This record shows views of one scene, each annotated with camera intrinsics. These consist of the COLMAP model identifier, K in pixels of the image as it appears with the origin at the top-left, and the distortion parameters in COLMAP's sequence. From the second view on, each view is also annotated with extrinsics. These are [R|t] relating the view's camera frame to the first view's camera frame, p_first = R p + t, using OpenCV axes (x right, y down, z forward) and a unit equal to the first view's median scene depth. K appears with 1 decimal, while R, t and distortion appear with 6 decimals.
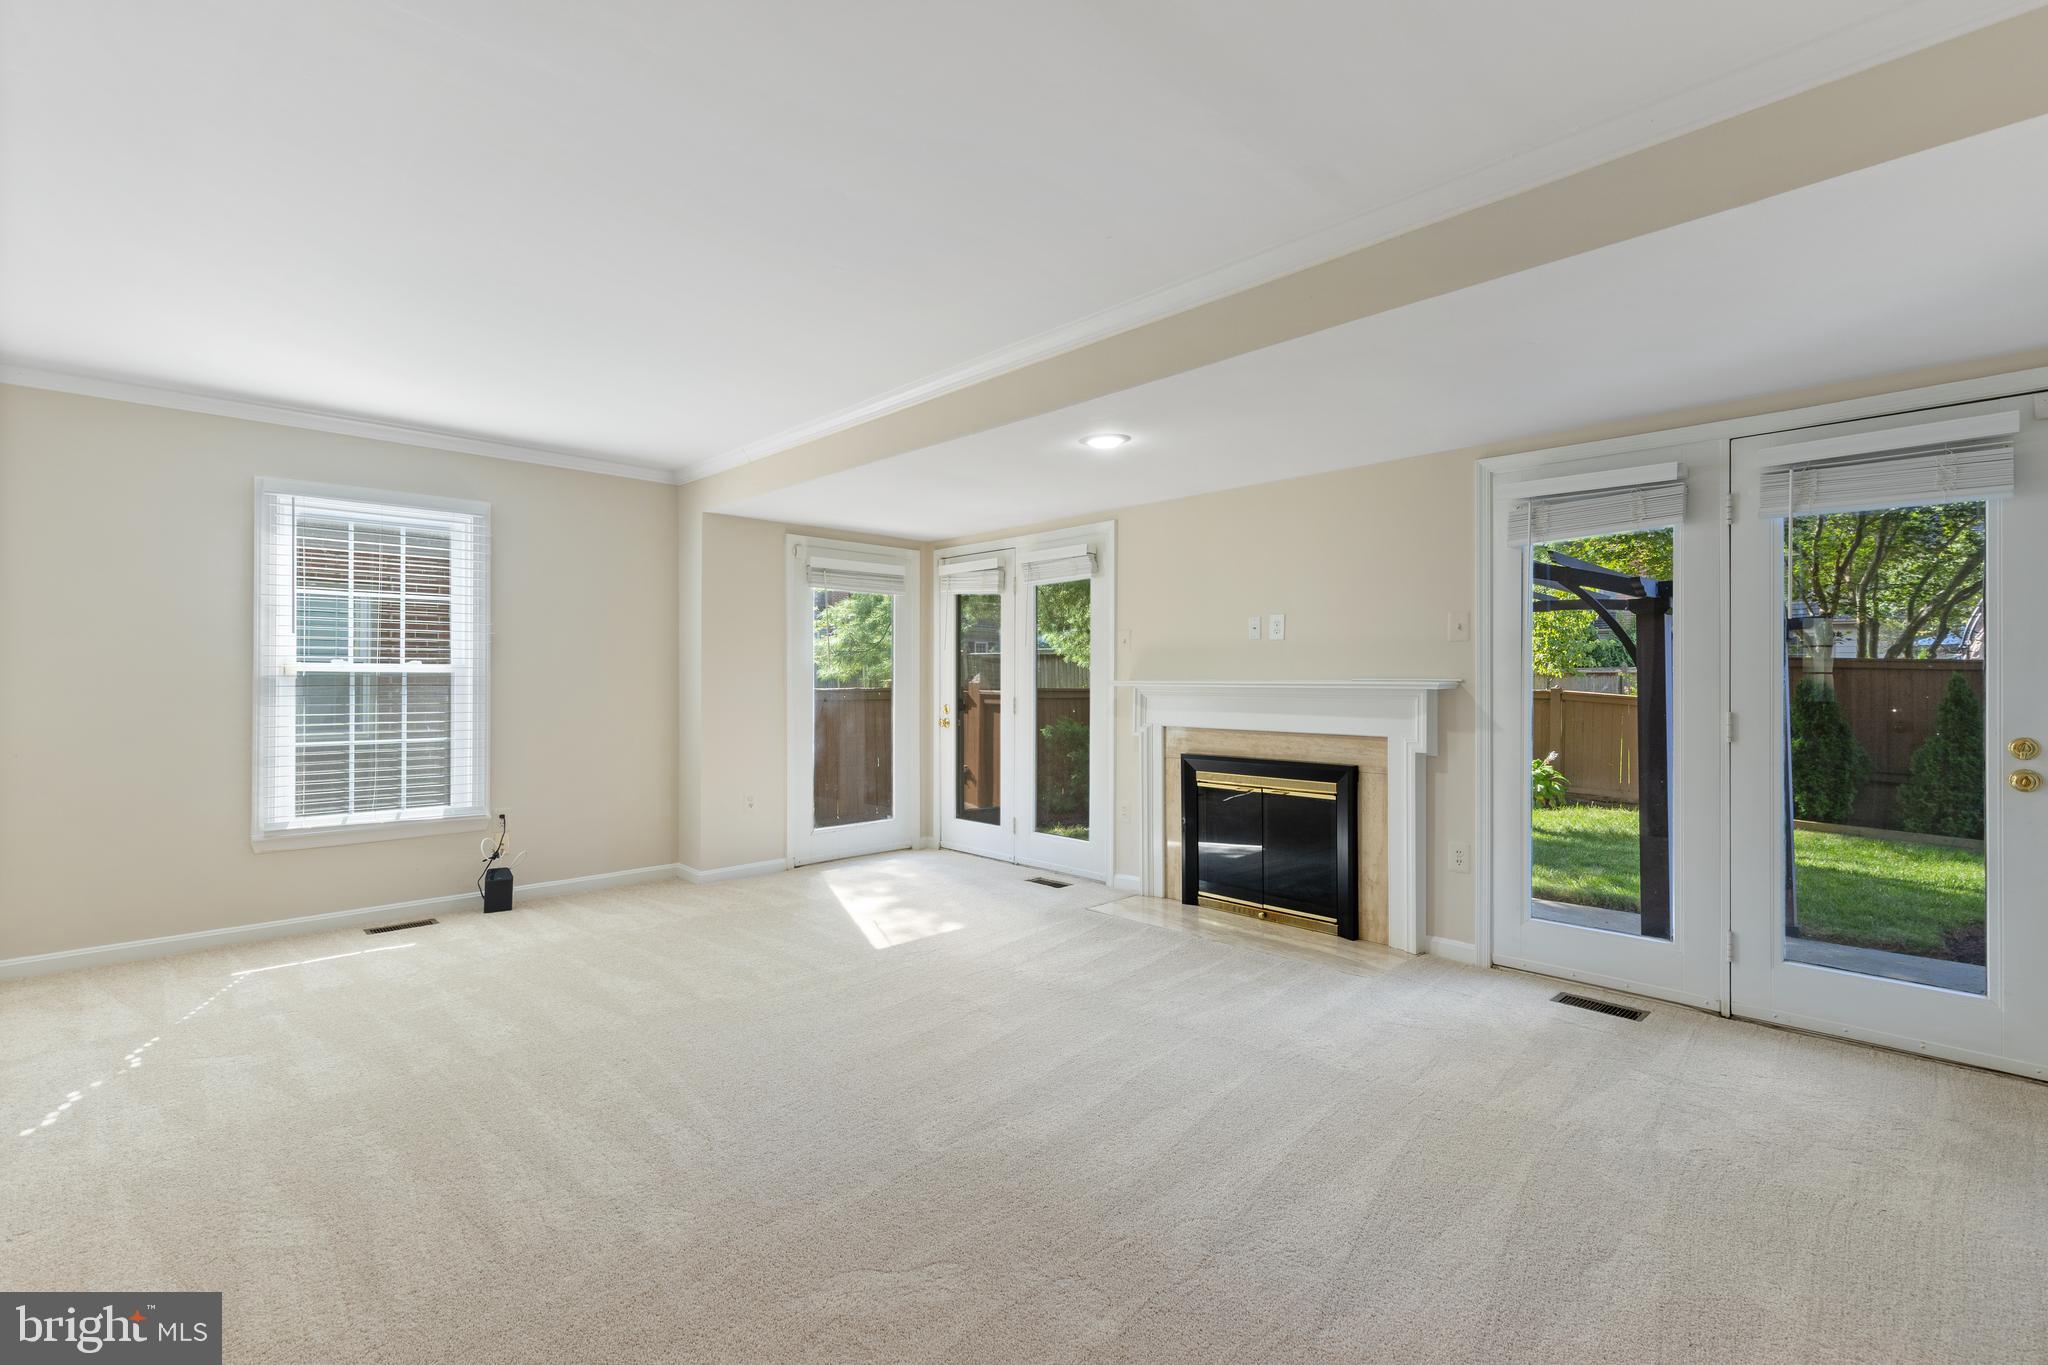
lens RADIAL K [[932.6, 0, 1042.8], [0, 932.6, 683.7], [0, 0, 1]] dist [0.017077, 0.000073]
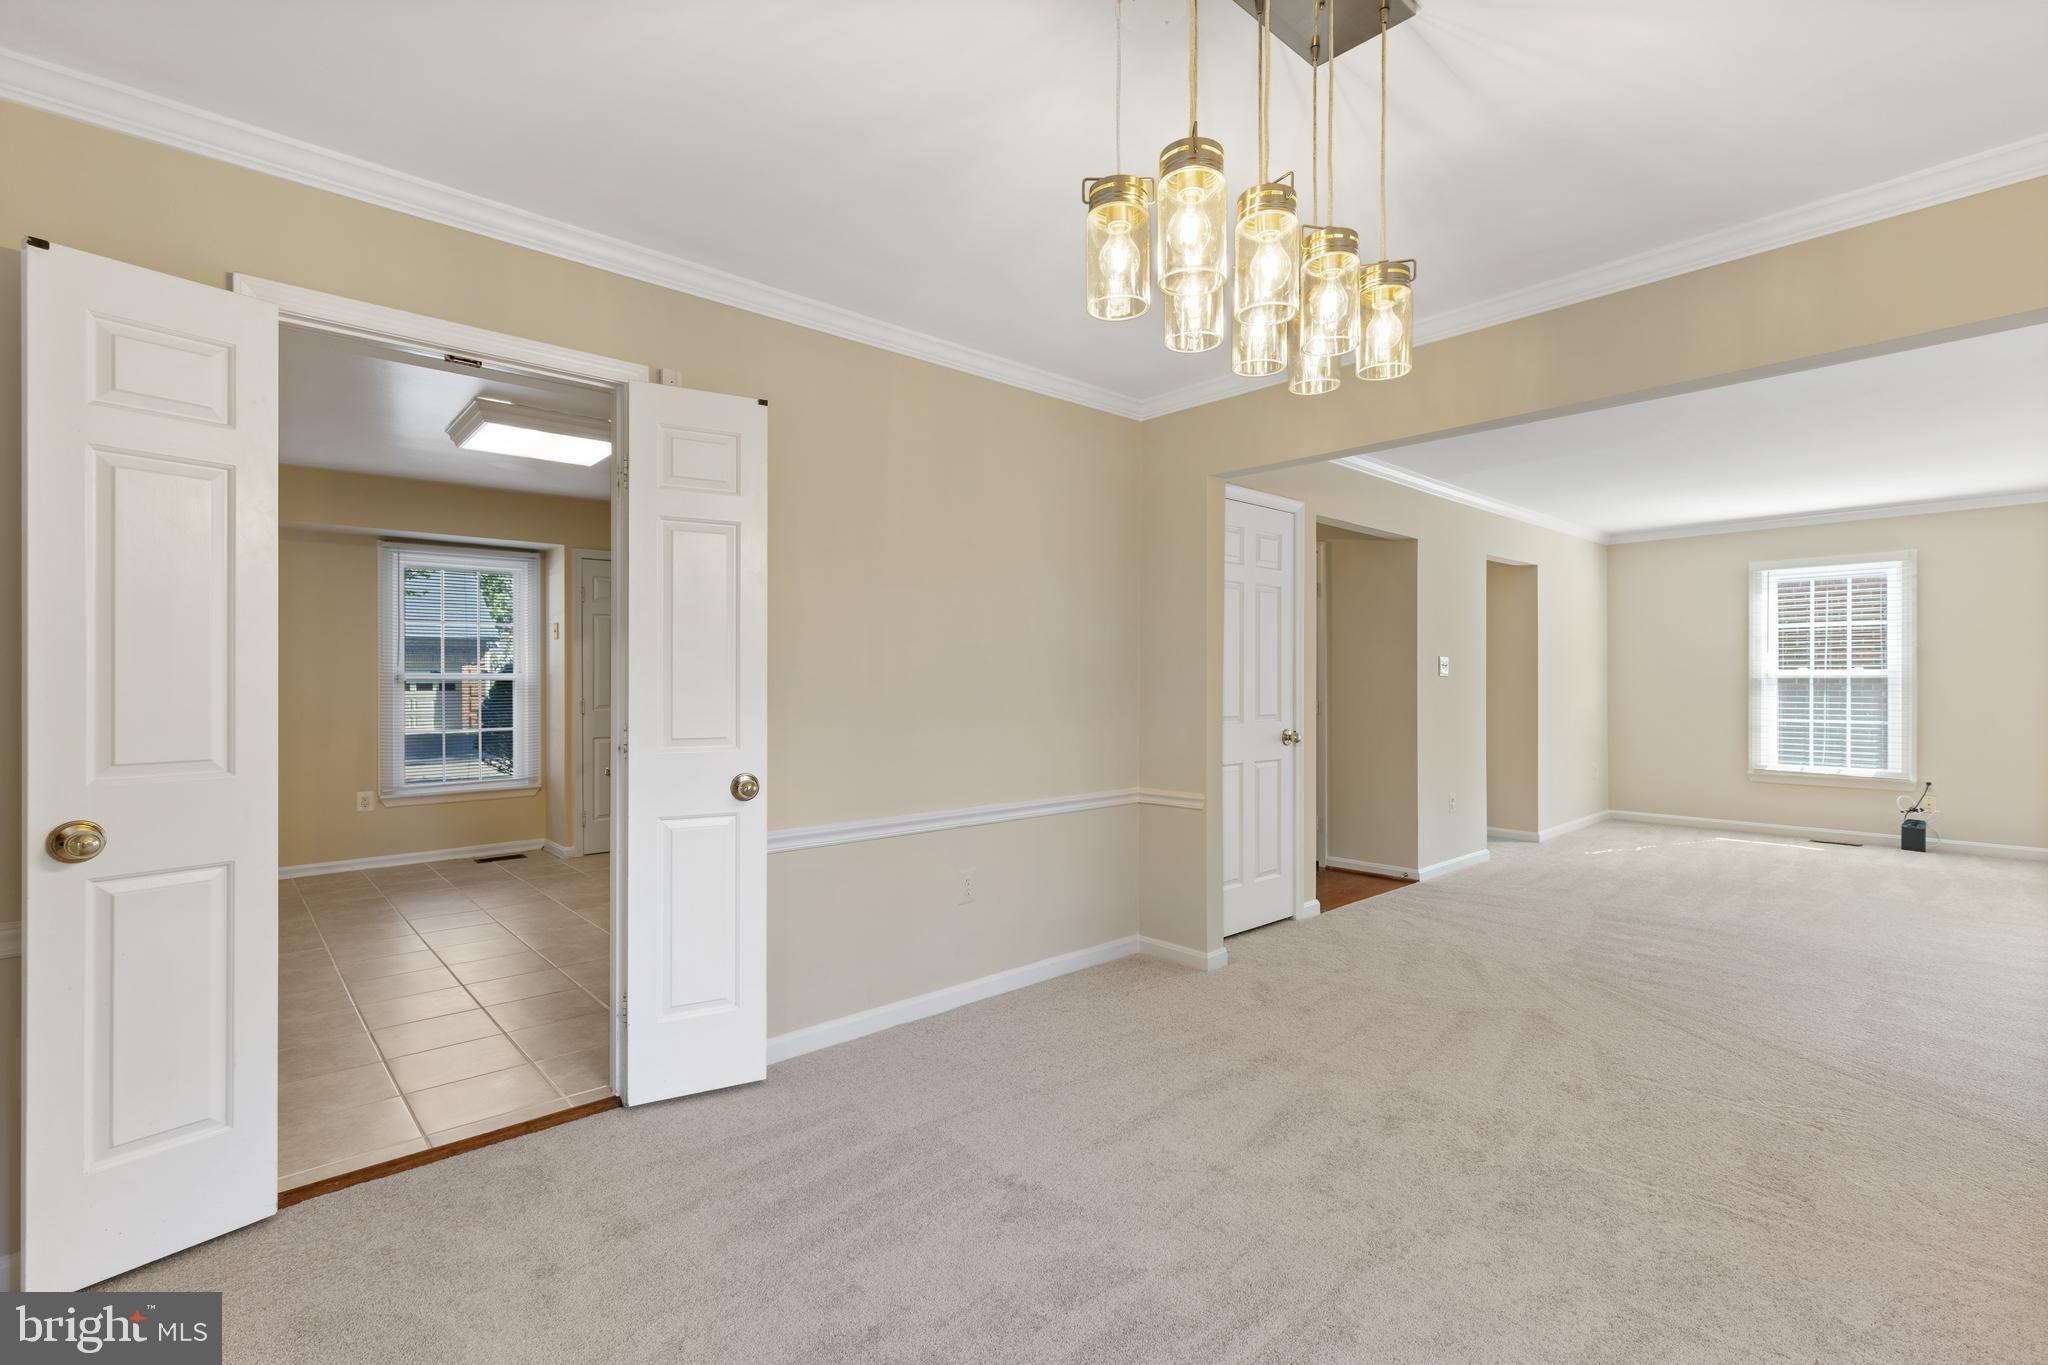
lens RADIAL K [[932.6, 0, 1025.7], [0, 932.6, 683.6], [0, 0, 1]] dist [0.017077, 0.000073]
pose [[-0.044451, 0.006592, -0.998990, 0.832107], [0.001938, 0.999977, 0.006512, -0.011240], [0.999010, -0.001647, -0.044462, -0.217542]]
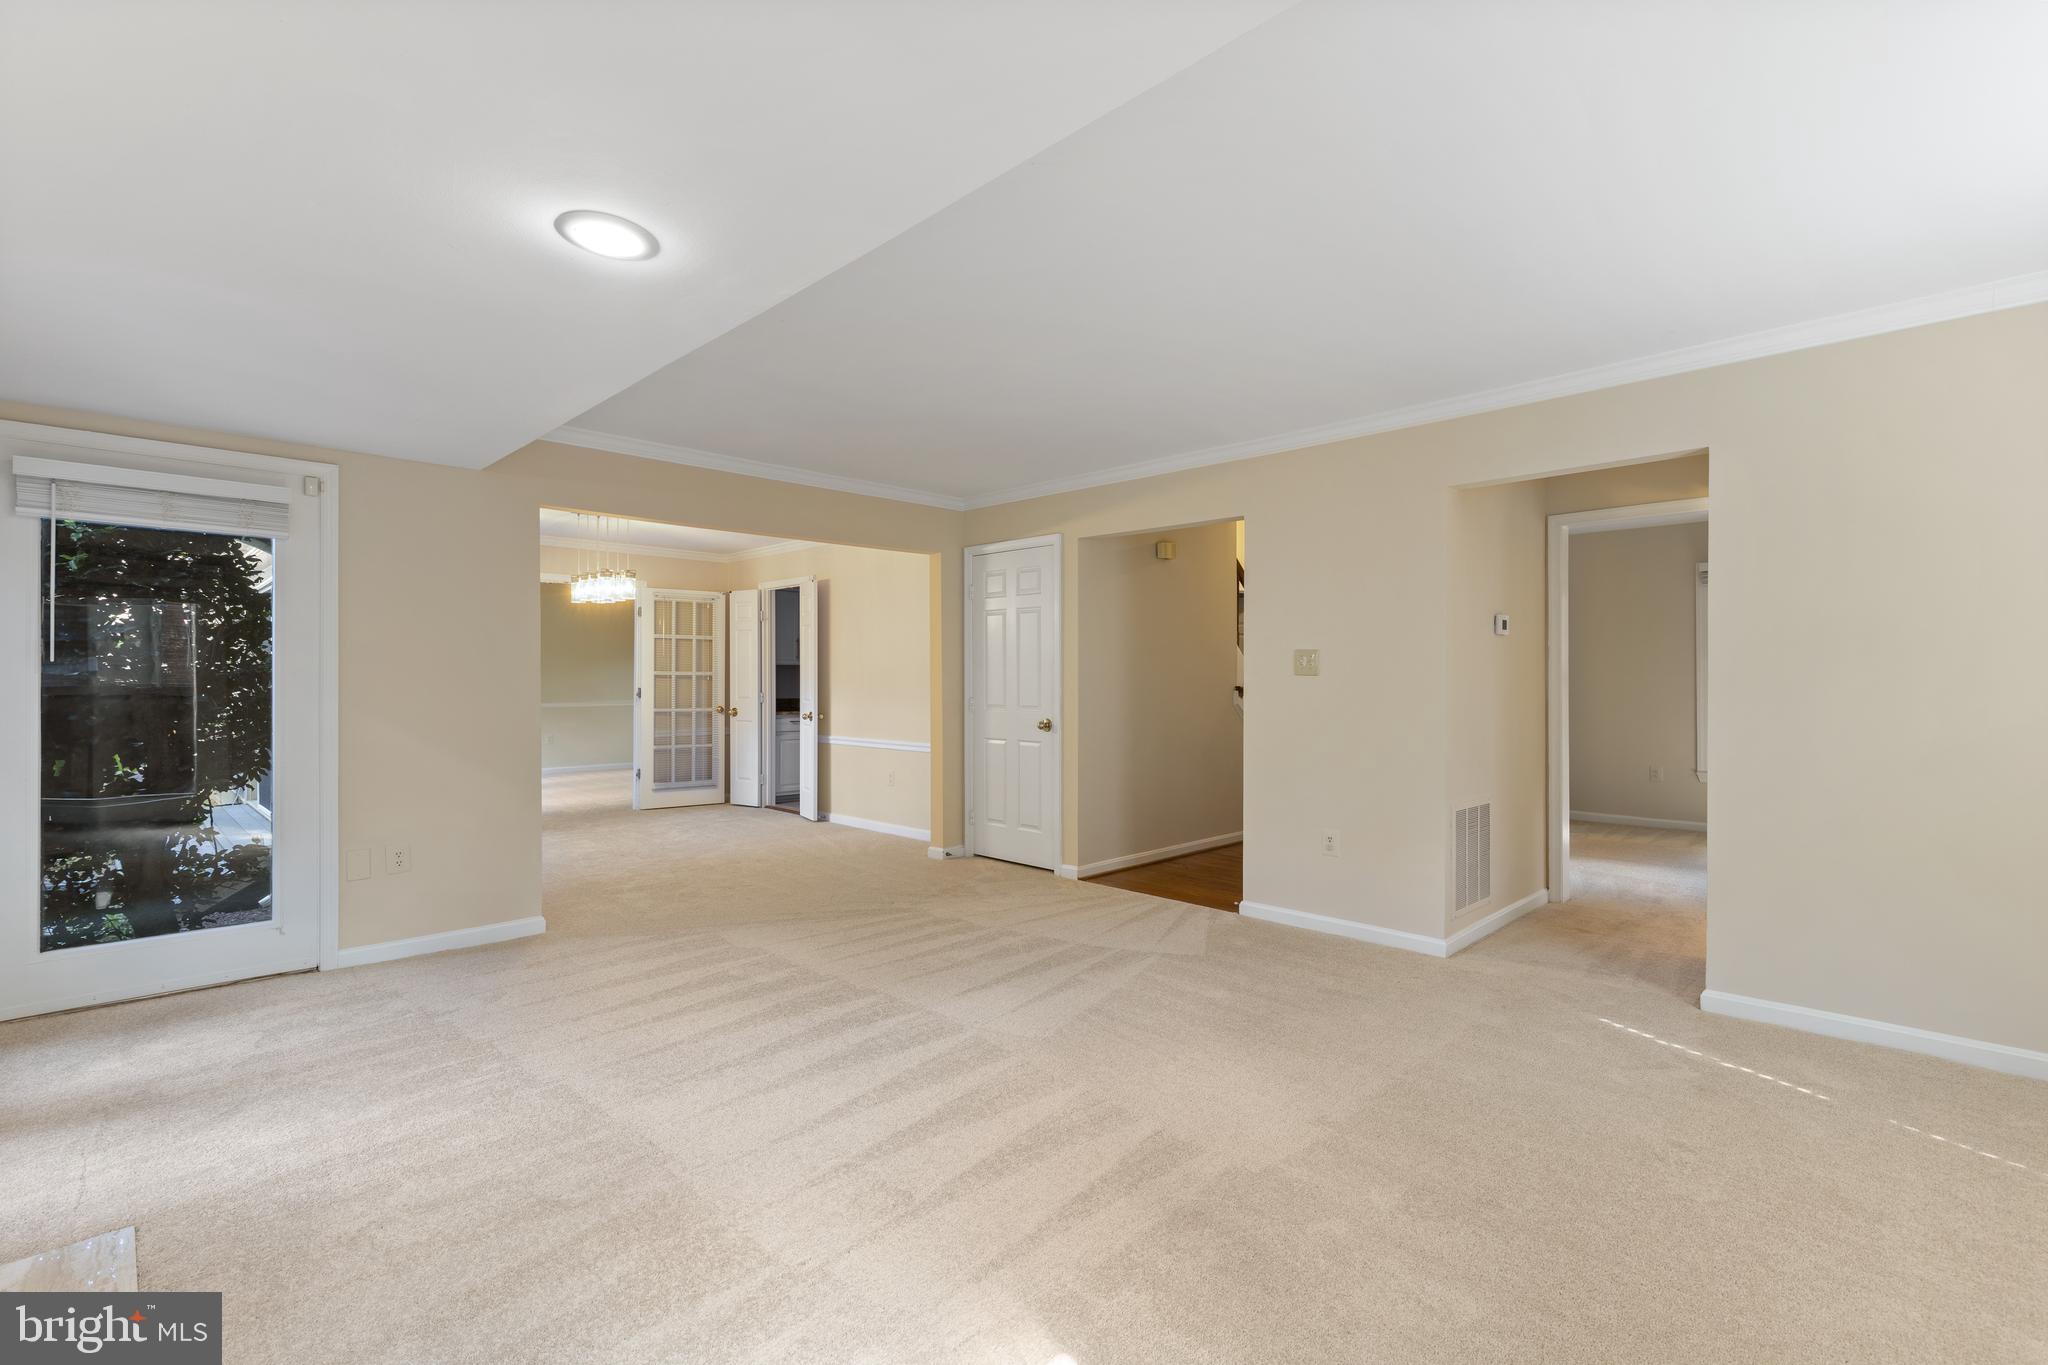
lens RADIAL K [[932.6, 0, 1019.3], [0, 932.6, 673.2], [0, 0, 1]] dist [0.017077, 0.000073]
pose [[-0.999954, 0.002865, -0.009123, -0.824152], [0.002915, 0.999981, -0.005522, -0.009026], [0.009107, -0.005548, -0.999943, 2.352987]]
